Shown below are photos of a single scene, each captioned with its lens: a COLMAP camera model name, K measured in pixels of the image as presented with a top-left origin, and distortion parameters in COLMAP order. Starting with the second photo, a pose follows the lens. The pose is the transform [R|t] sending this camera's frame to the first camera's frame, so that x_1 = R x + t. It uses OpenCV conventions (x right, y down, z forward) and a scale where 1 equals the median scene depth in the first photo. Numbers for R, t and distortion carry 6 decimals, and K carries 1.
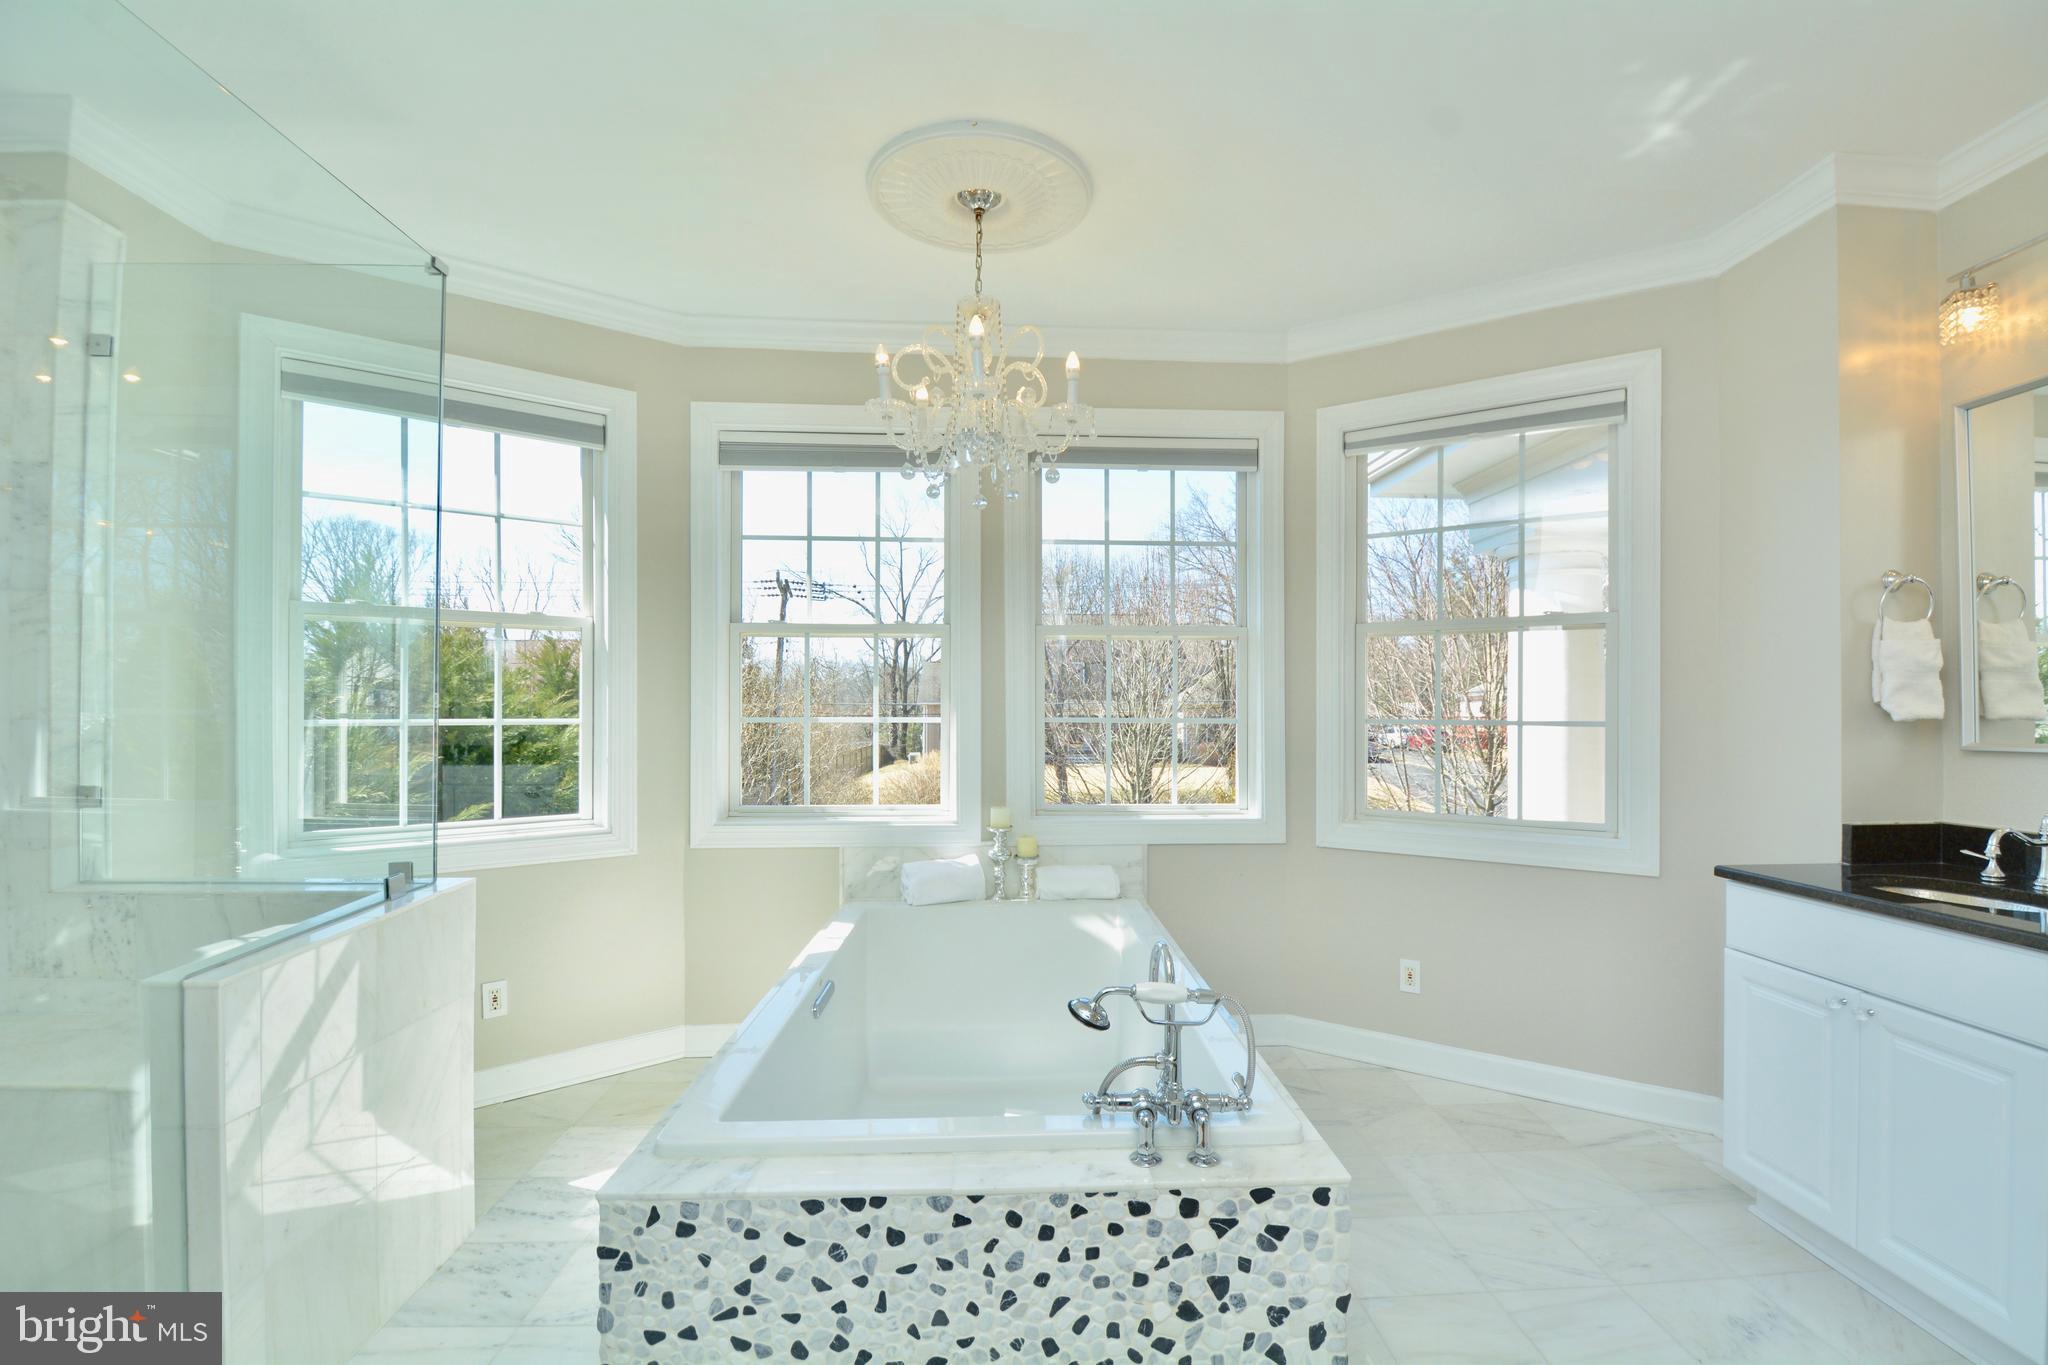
lens RADIAL K [[893.4, 0, 1050.4], [0, 893.4, 703.9], [0, 0, 1]] dist [0.010738, -0.017584]
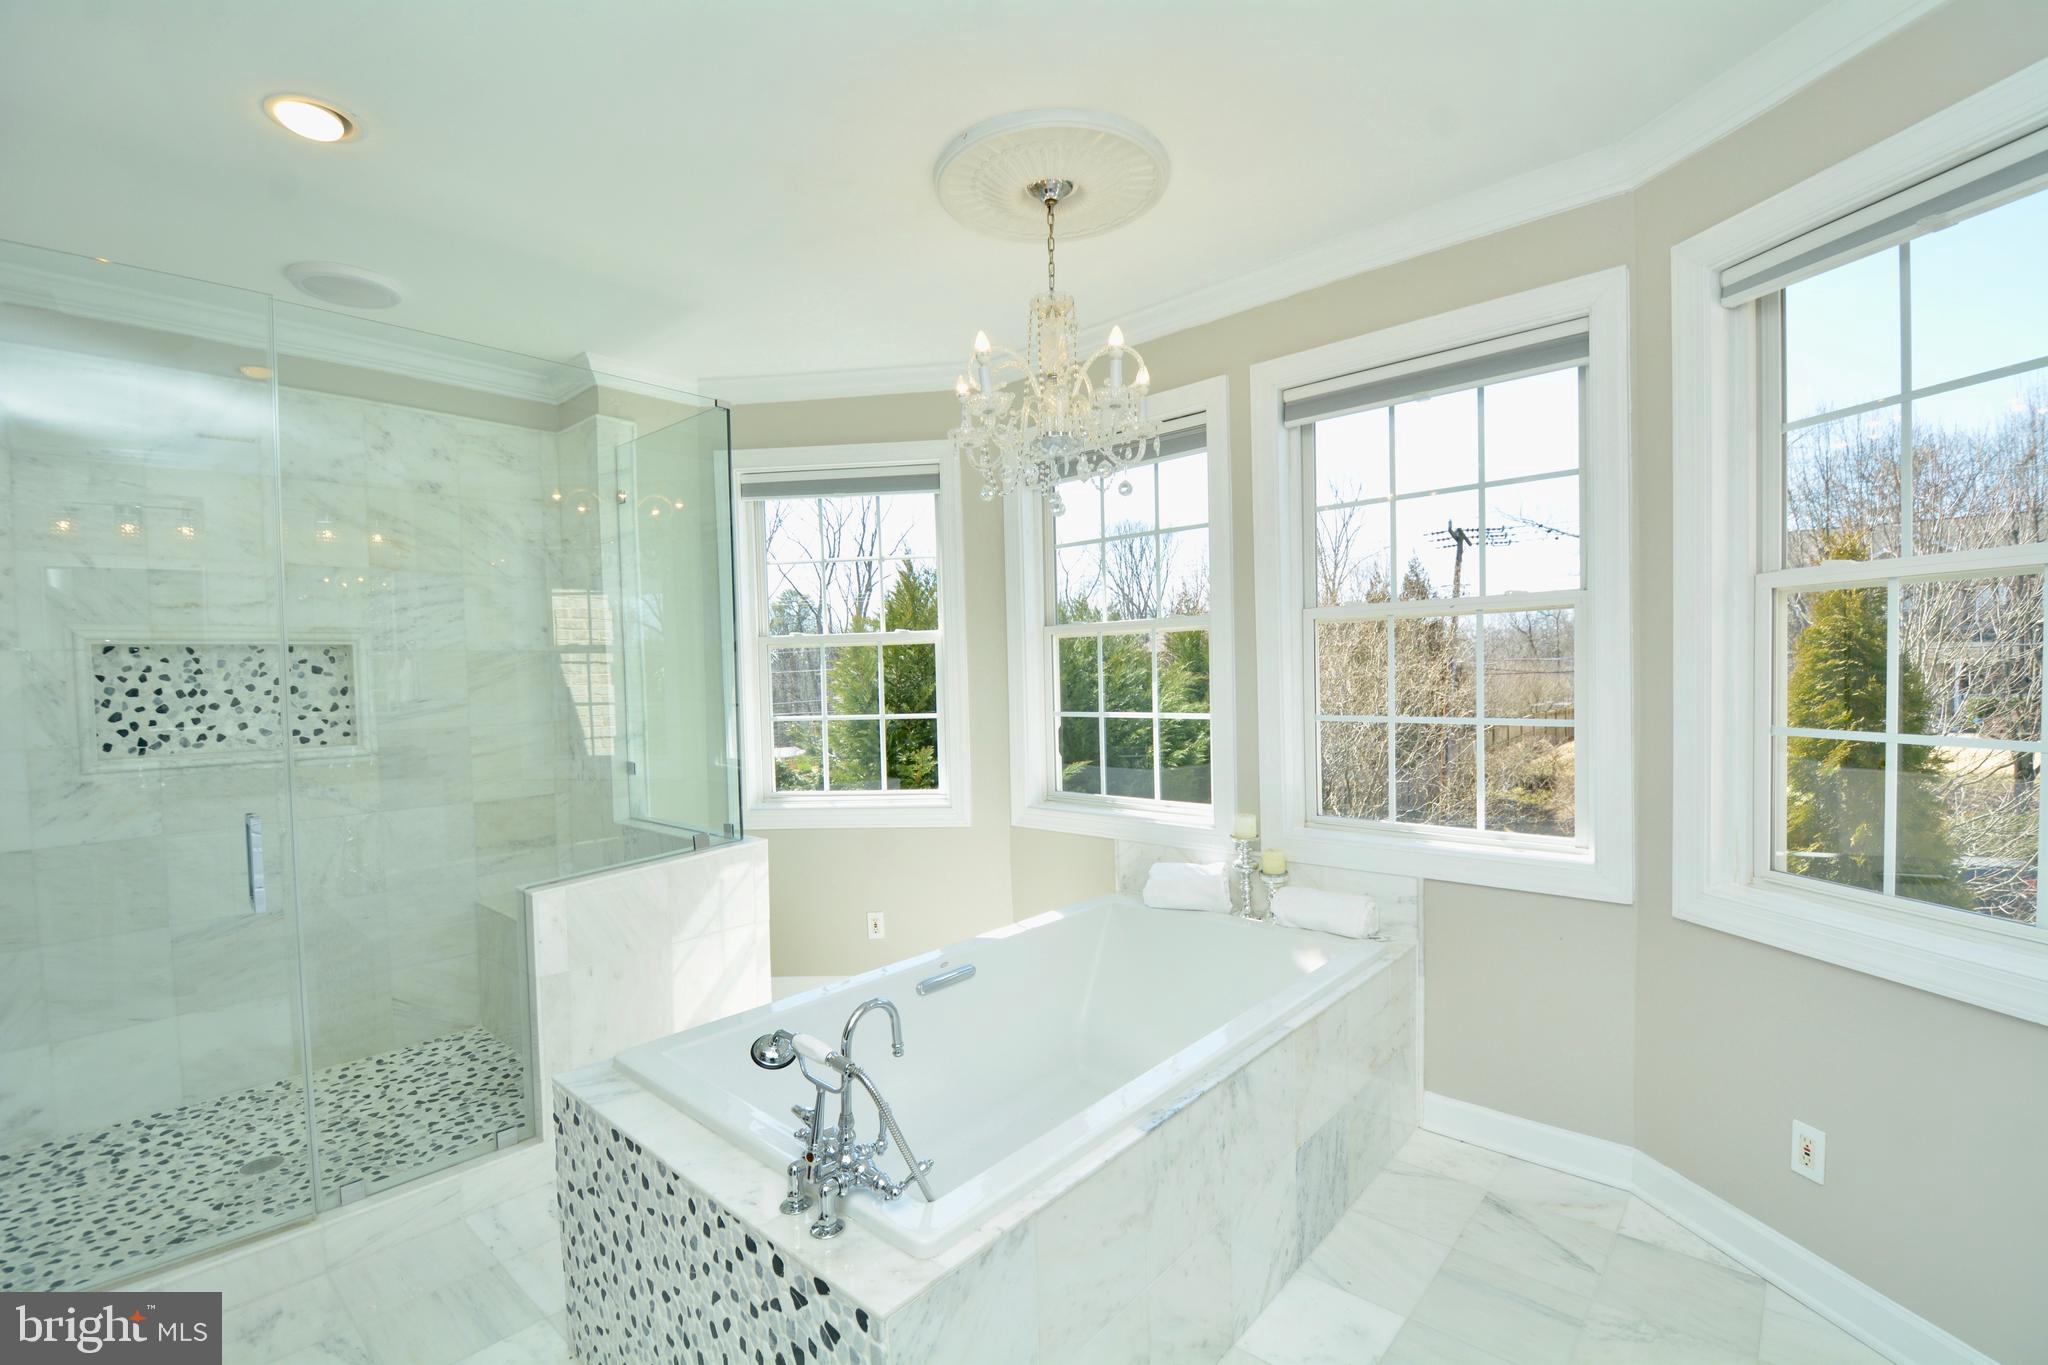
lens RADIAL K [[893.4, 0, 1050.4], [0, 893.4, 703.9], [0, 0, 1]] dist [0.010738, -0.017584]
pose [[0.718304, 0.004926, -0.695712, 0.475166], [0.030316, 0.998804, 0.038373, -0.042146], [0.695068, -0.048655, 0.717295, 0.233061]]
